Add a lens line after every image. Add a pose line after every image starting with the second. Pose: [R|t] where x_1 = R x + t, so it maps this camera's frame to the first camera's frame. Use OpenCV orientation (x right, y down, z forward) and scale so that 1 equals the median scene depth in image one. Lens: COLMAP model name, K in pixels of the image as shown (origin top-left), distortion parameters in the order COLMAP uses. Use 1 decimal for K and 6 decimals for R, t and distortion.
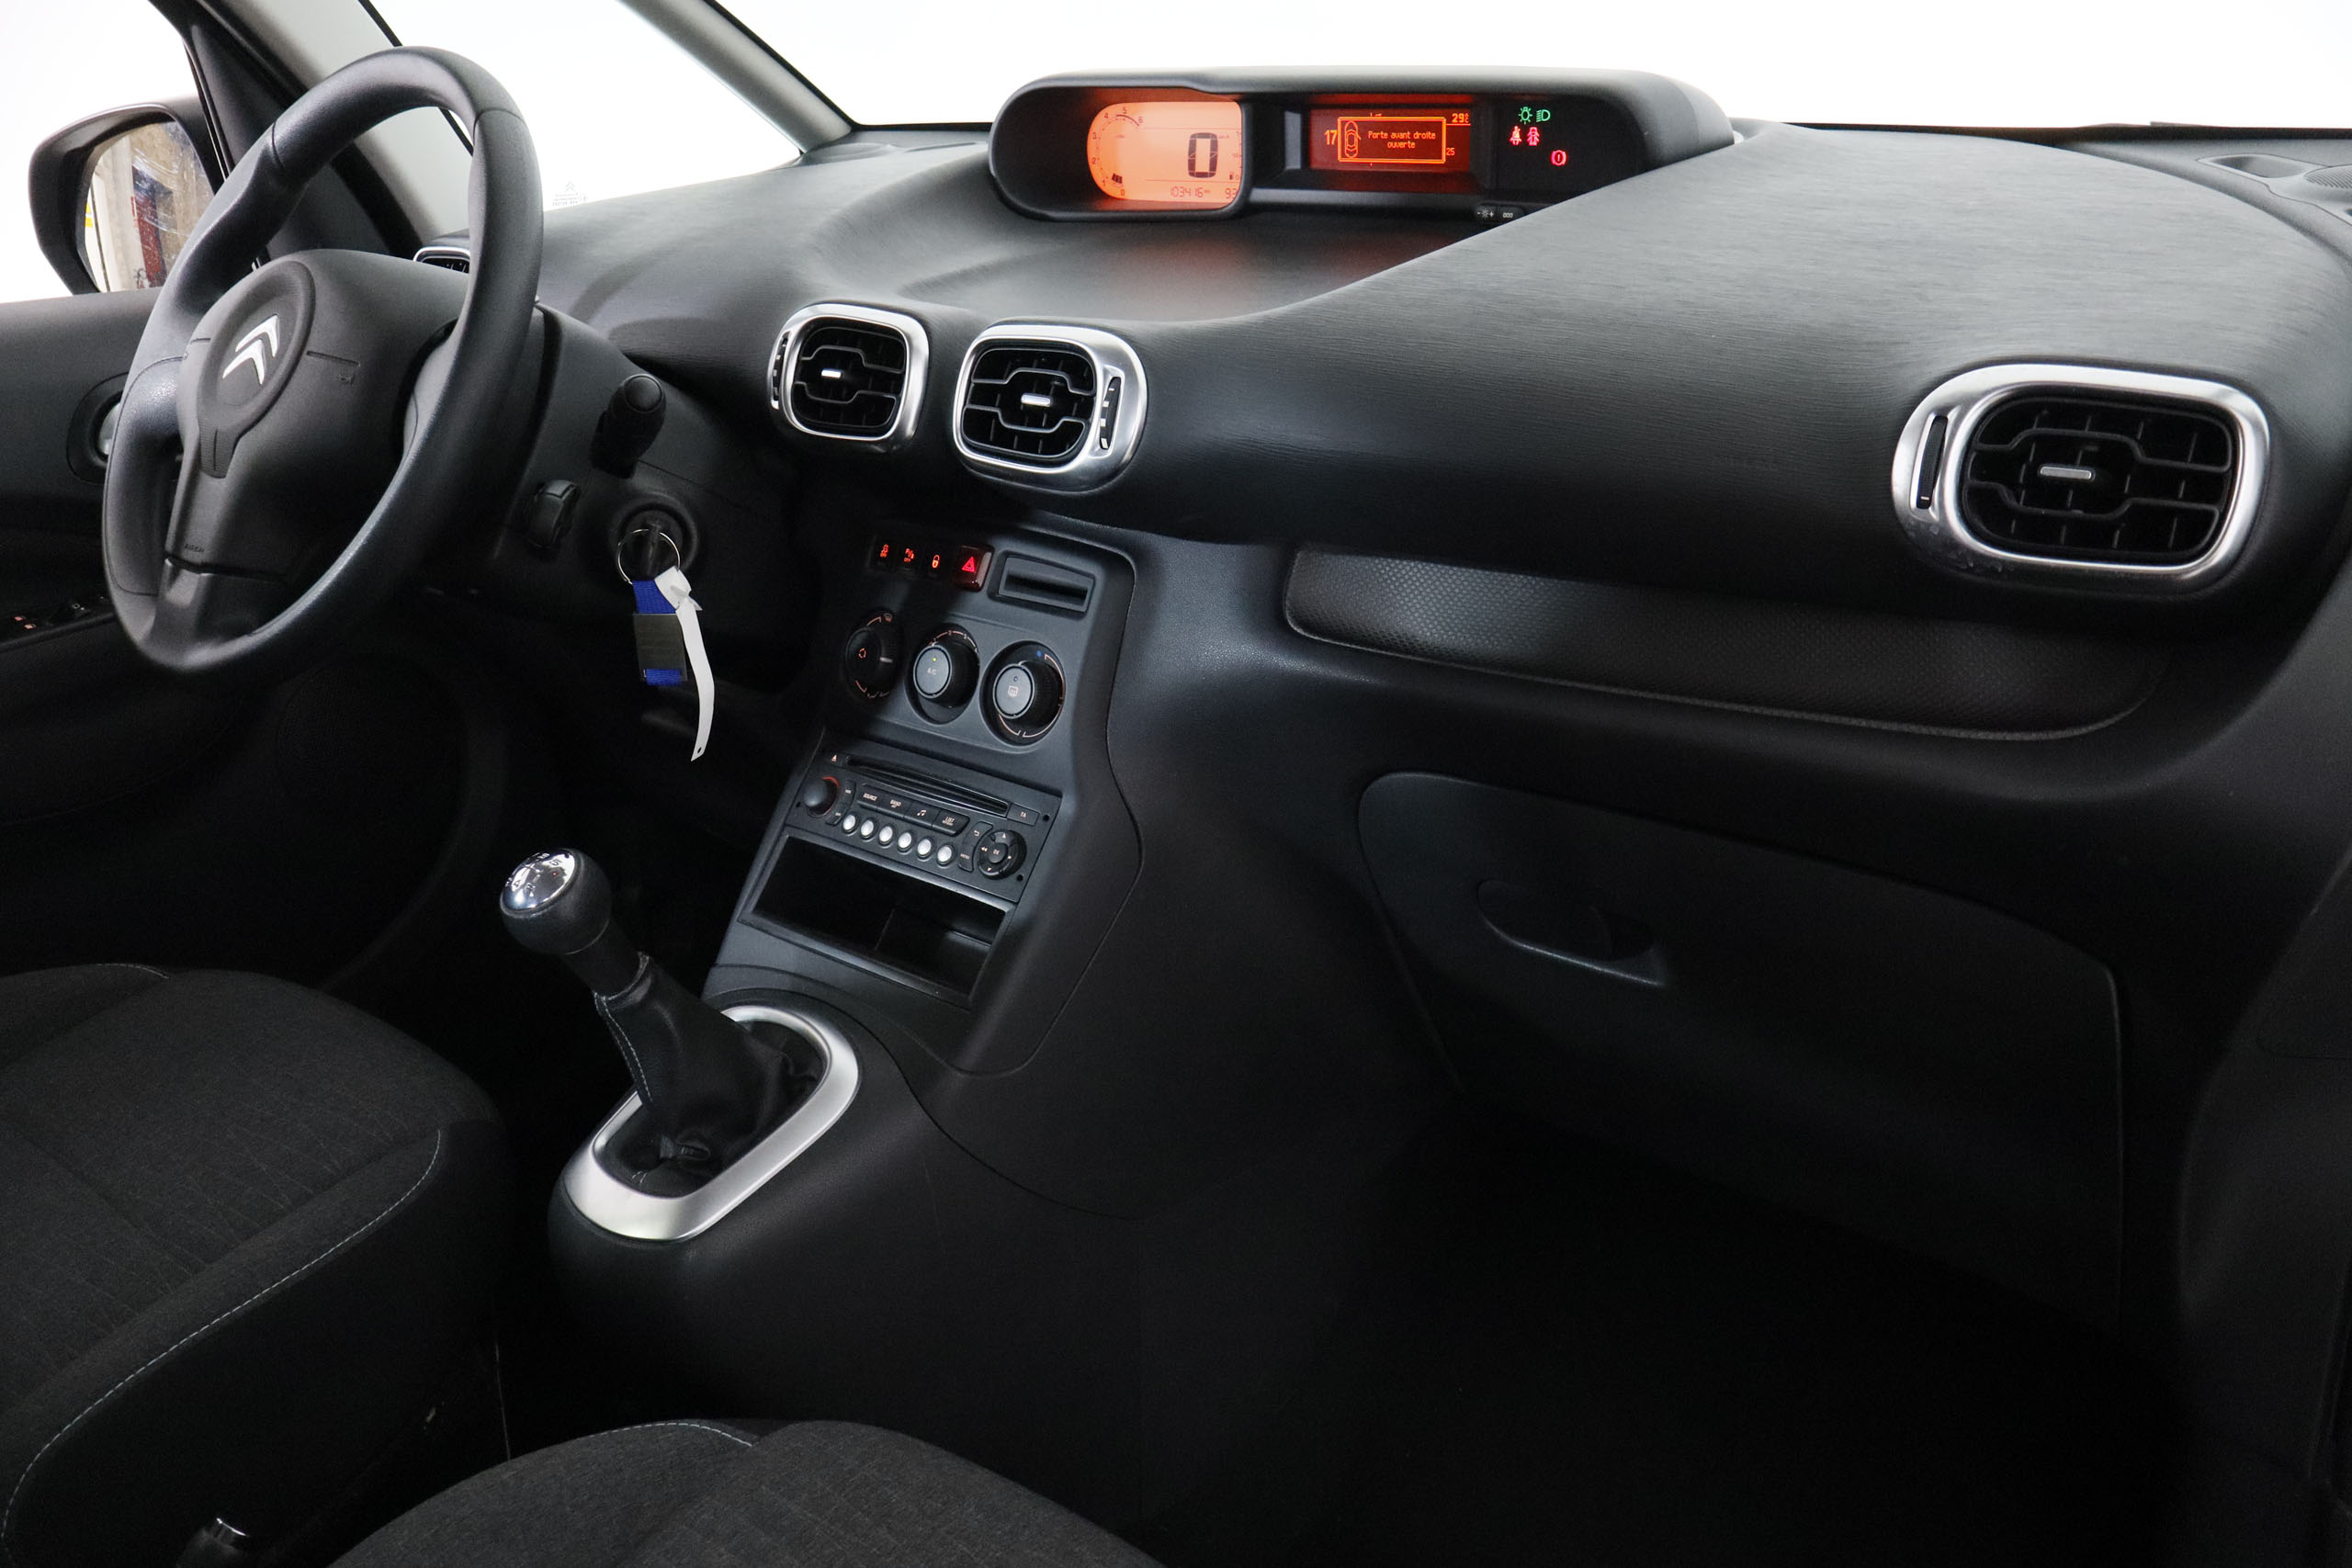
lens RADIAL K [[1943.7, 0, 1166.6], [0, 1943.7, 774.7], [0, 0, 1]] dist [-0.007617, -0.002217]
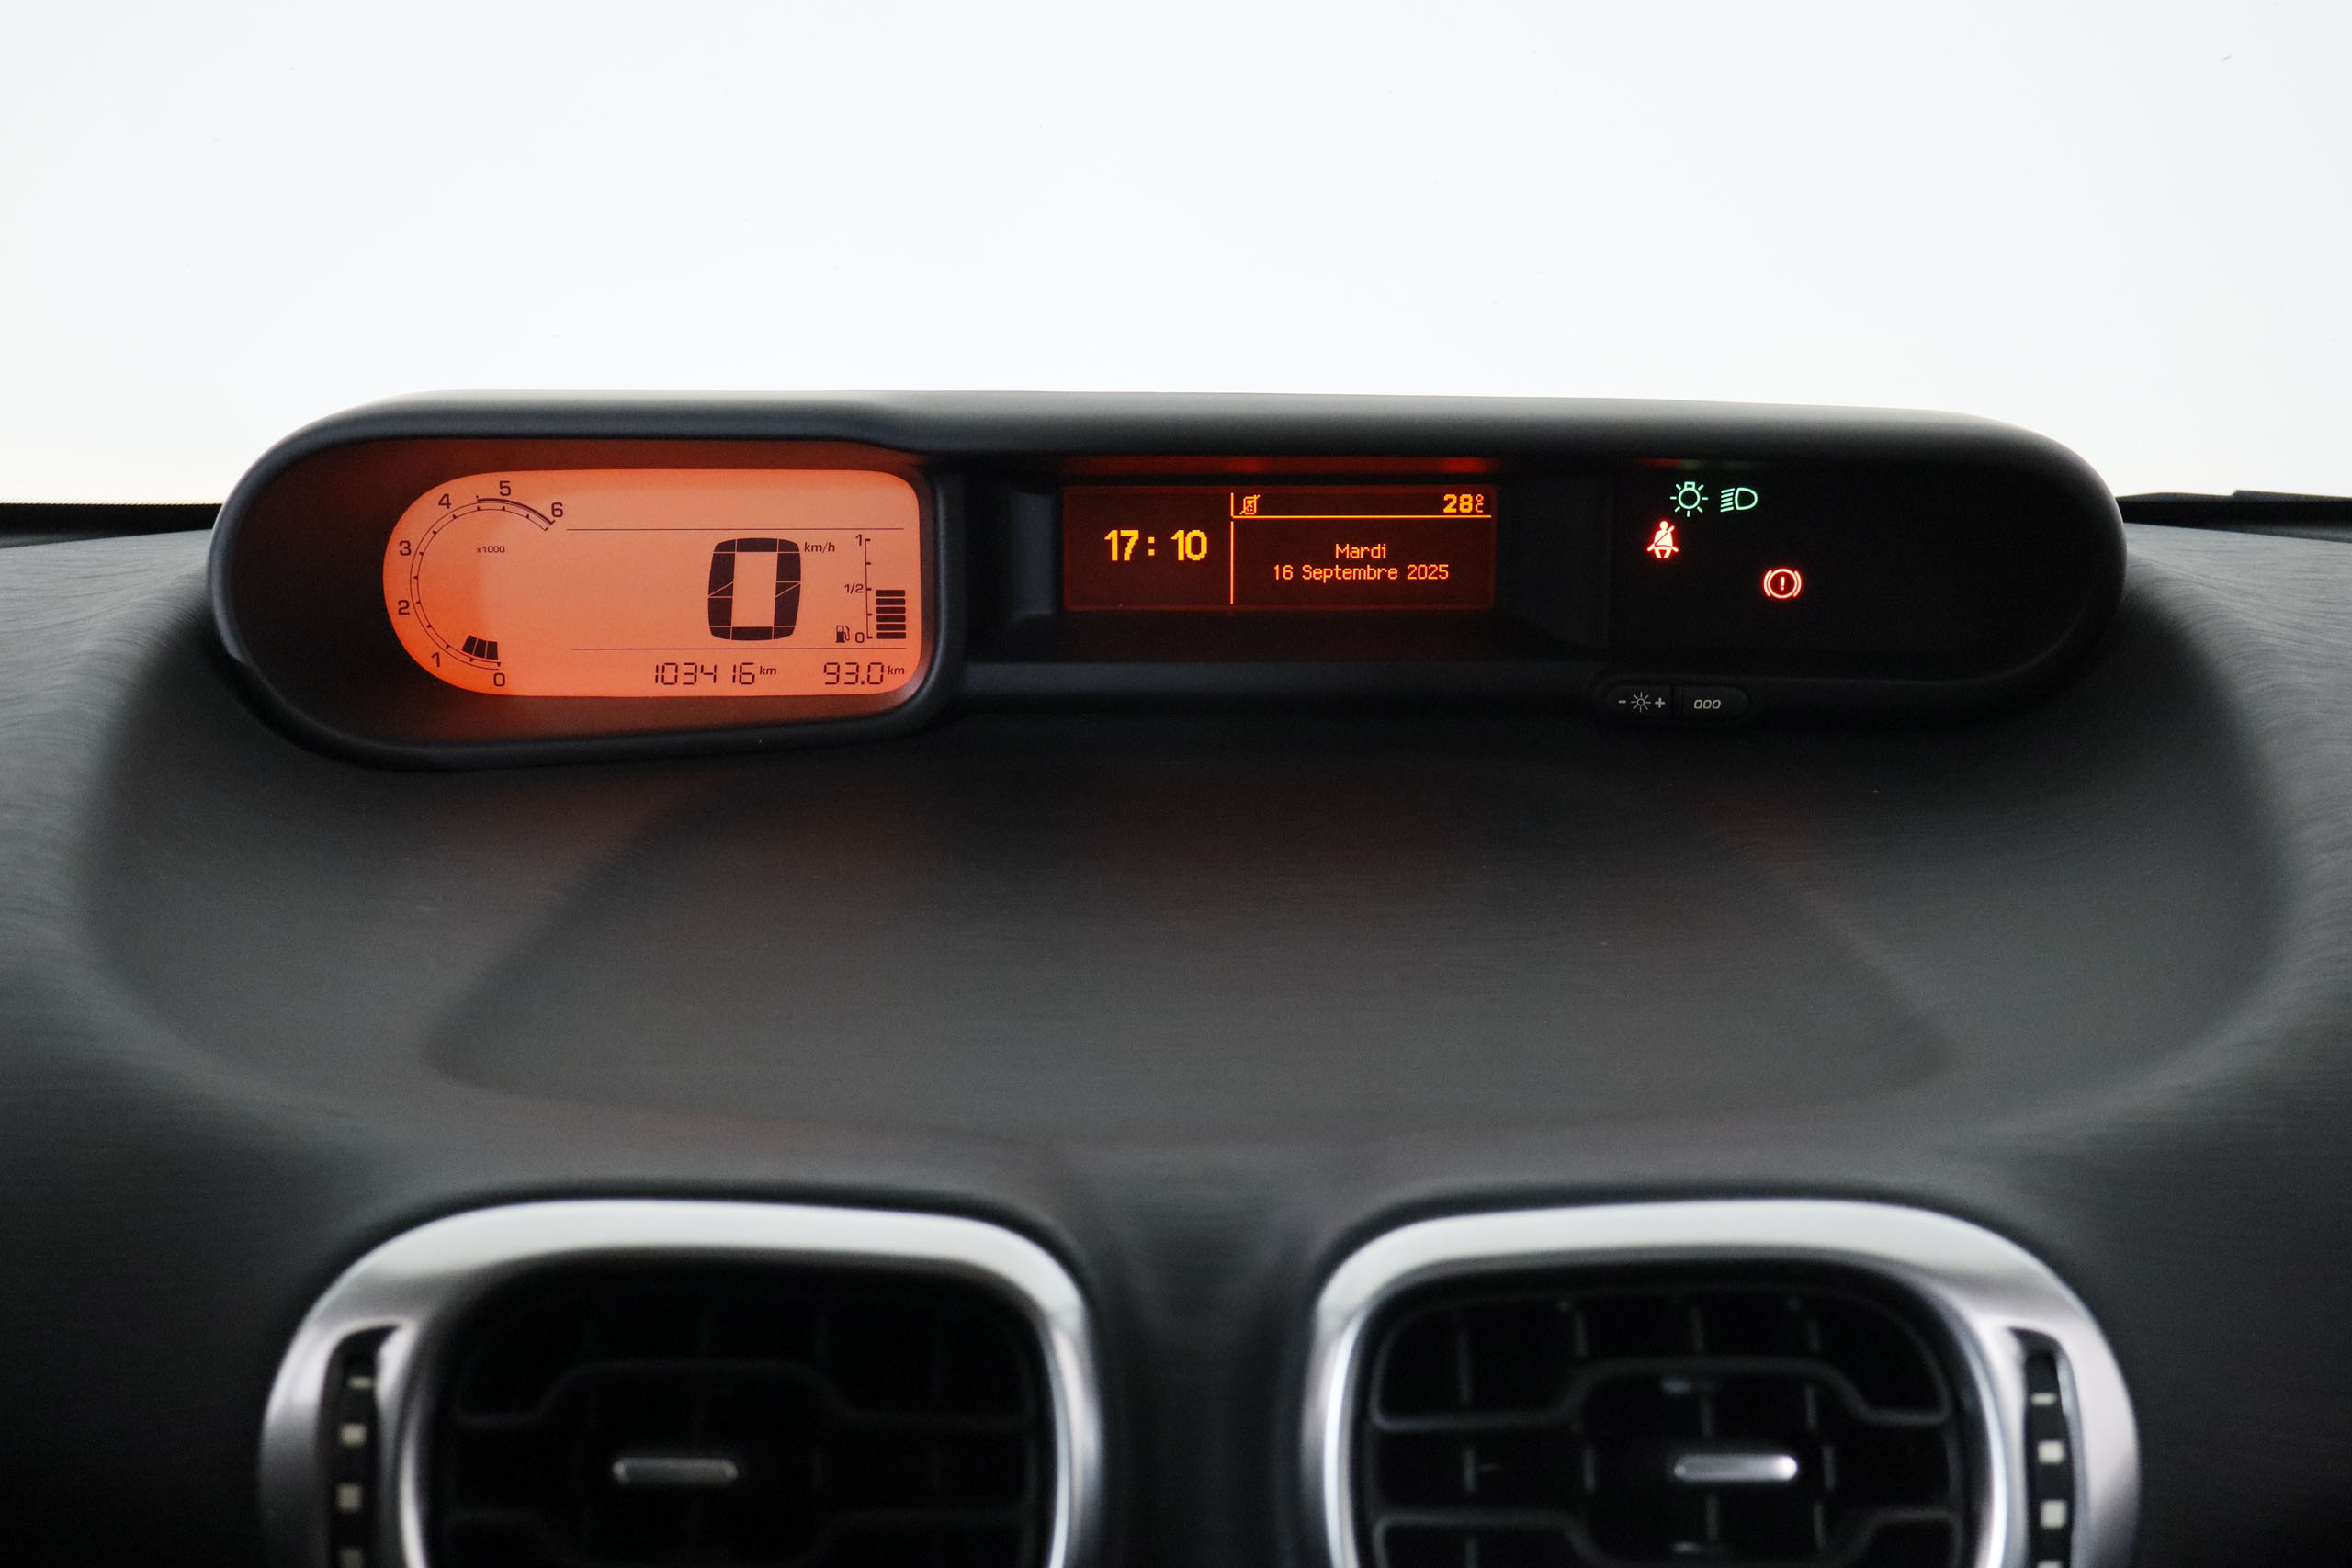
lens RADIAL K [[2520.3, 0, 1164.5], [0, 2520.3, 792.9], [0, 0, 1]] dist [0.006967, 0.000000]
pose [[0.754487, -0.091553, 0.649898, -0.304645], [0.212925, 0.970808, -0.110431, -0.218256], [-0.620815, 0.221699, 0.751956, 0.602224]]
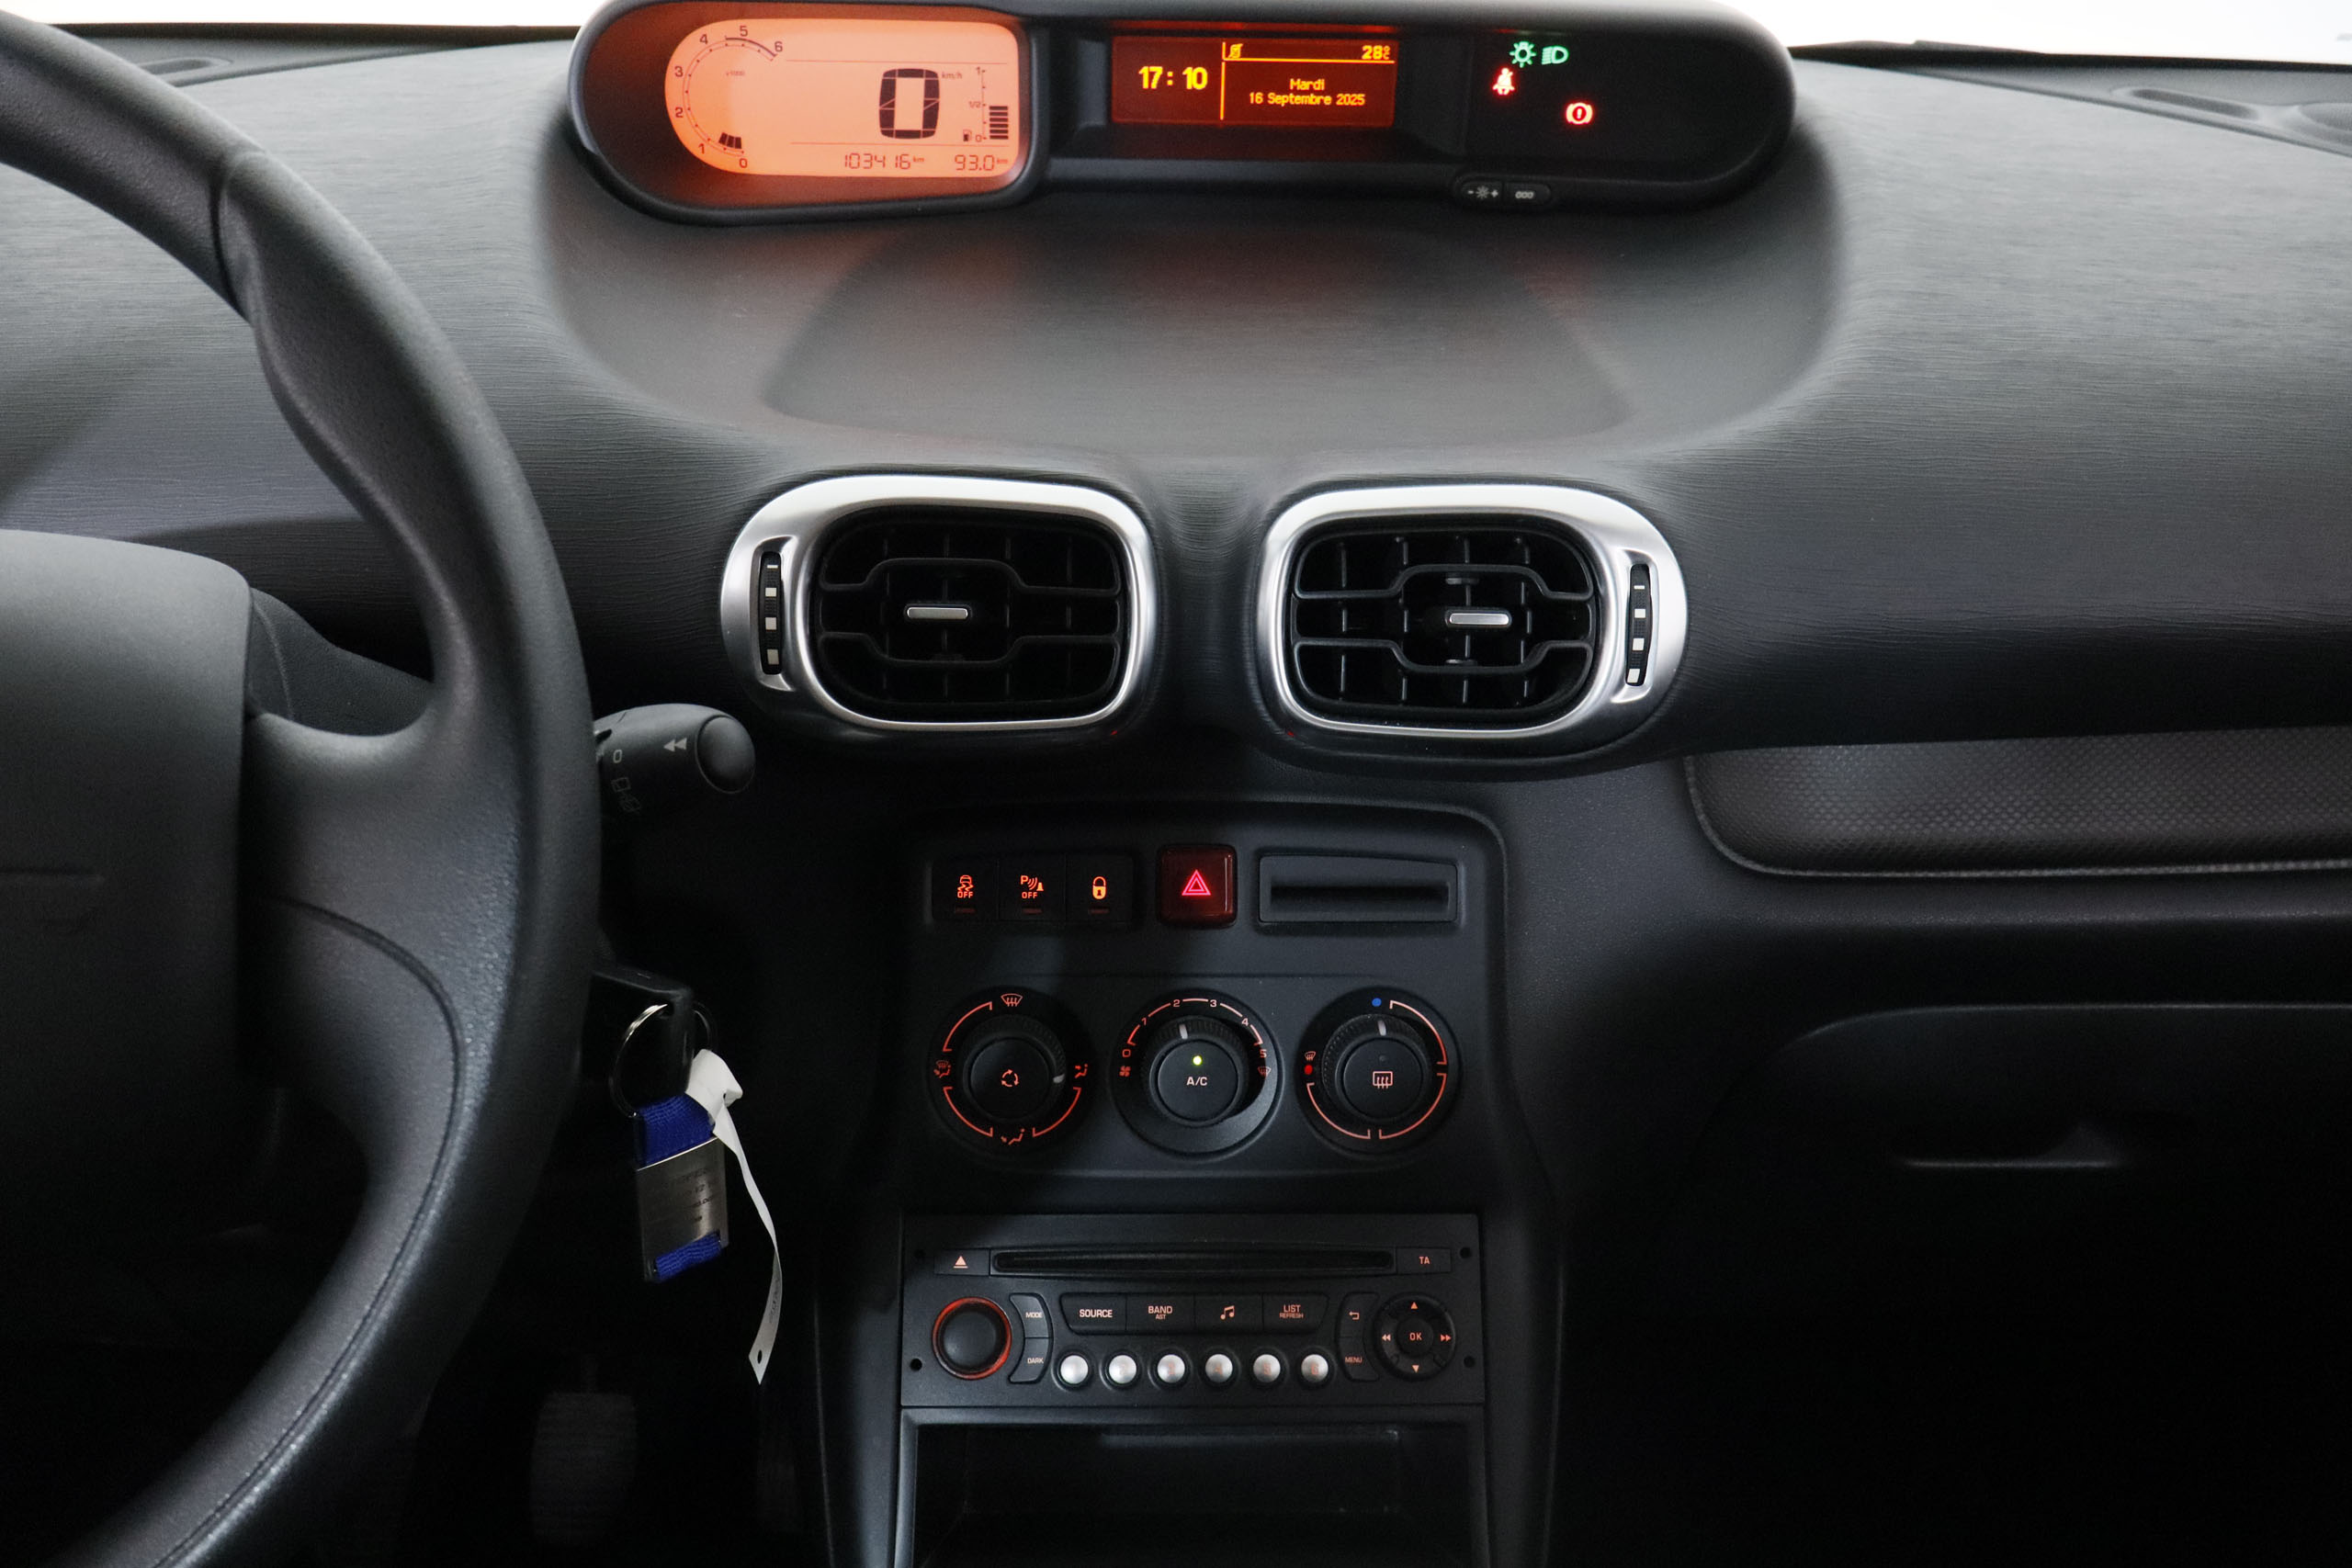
lens RADIAL K [[1943.7, 0, 1170.6], [0, 1943.7, 791.3], [0, 0, 1]] dist [-0.007617, -0.002217]
pose [[0.748081, -0.258365, 0.611246, -0.409450], [0.197903, 0.966042, 0.166126, -0.209471], [-0.633410, -0.003308, 0.773809, 0.495803]]
